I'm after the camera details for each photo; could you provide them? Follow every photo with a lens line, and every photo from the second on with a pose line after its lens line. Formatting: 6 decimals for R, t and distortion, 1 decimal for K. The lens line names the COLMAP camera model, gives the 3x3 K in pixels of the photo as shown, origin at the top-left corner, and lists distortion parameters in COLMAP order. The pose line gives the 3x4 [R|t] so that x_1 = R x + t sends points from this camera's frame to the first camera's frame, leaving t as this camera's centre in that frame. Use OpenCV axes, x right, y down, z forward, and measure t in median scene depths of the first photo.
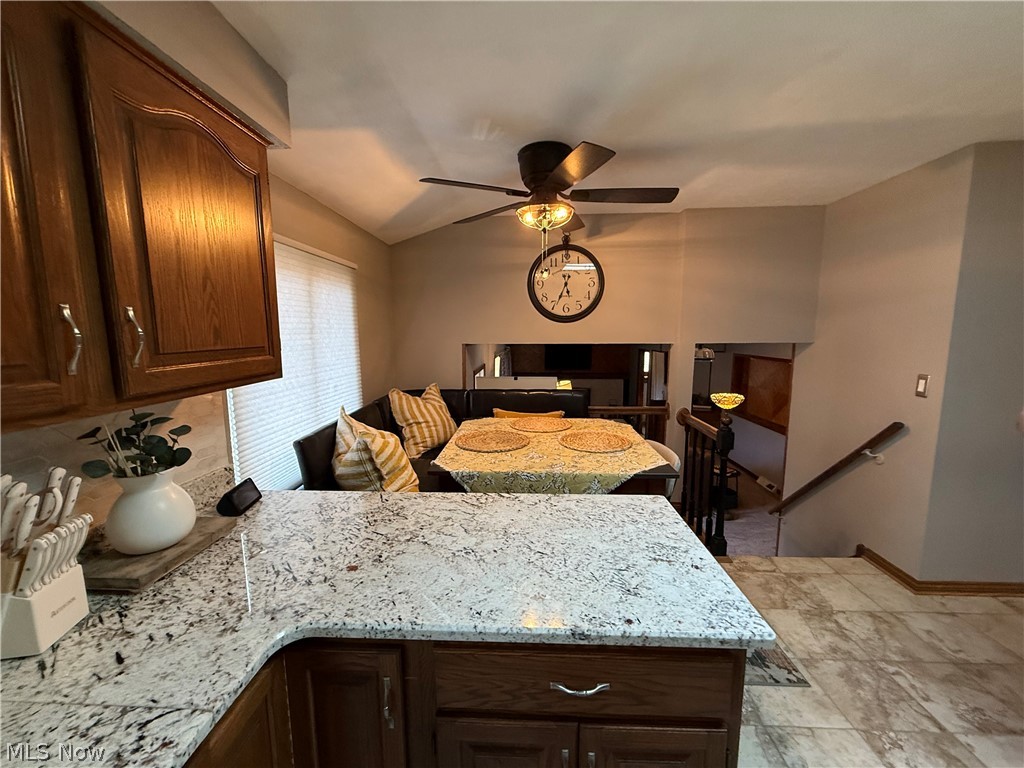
lens RADIAL K [[407.8, 0, 512.0], [0, 407.8, 384.0], [0, 0, 1]] dist [0.000768, -0.000045]
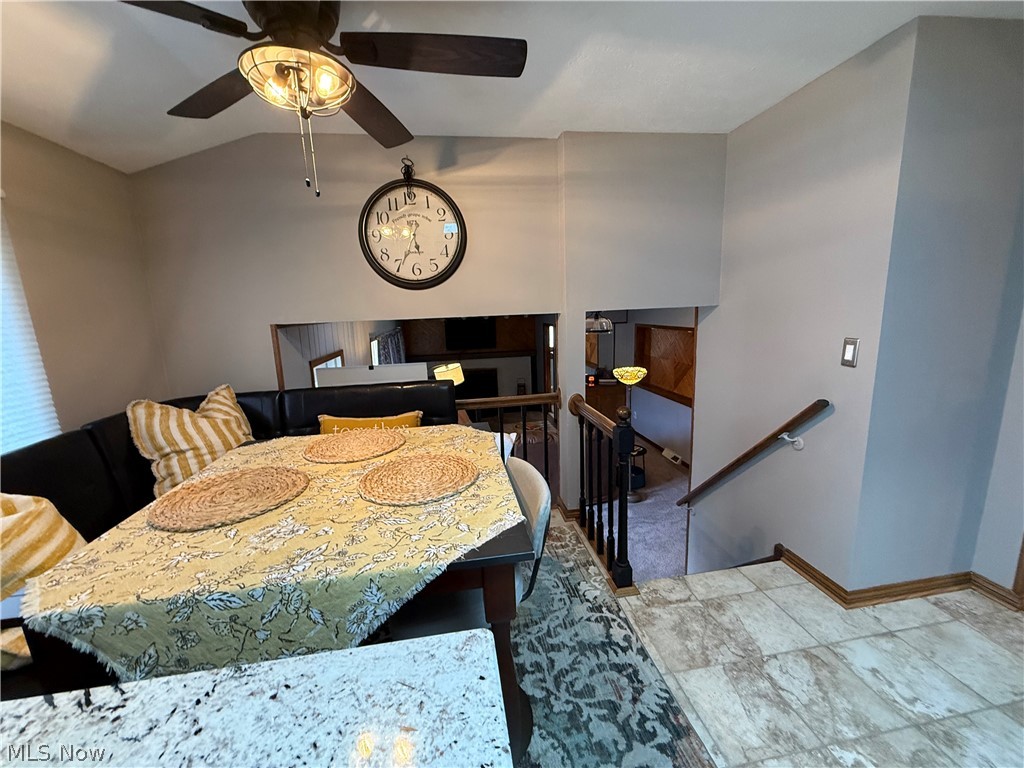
lens RADIAL K [[416.8, 0, 512.0], [0, 416.8, 384.0], [0, 0, 1]] dist [0.000936, 0.000256]
pose [[0.977528, -0.070563, 0.198643, 0.156099], [0.060814, 0.996645, 0.054767, -0.014246], [-0.201841, -0.041456, 0.978540, 0.261639]]
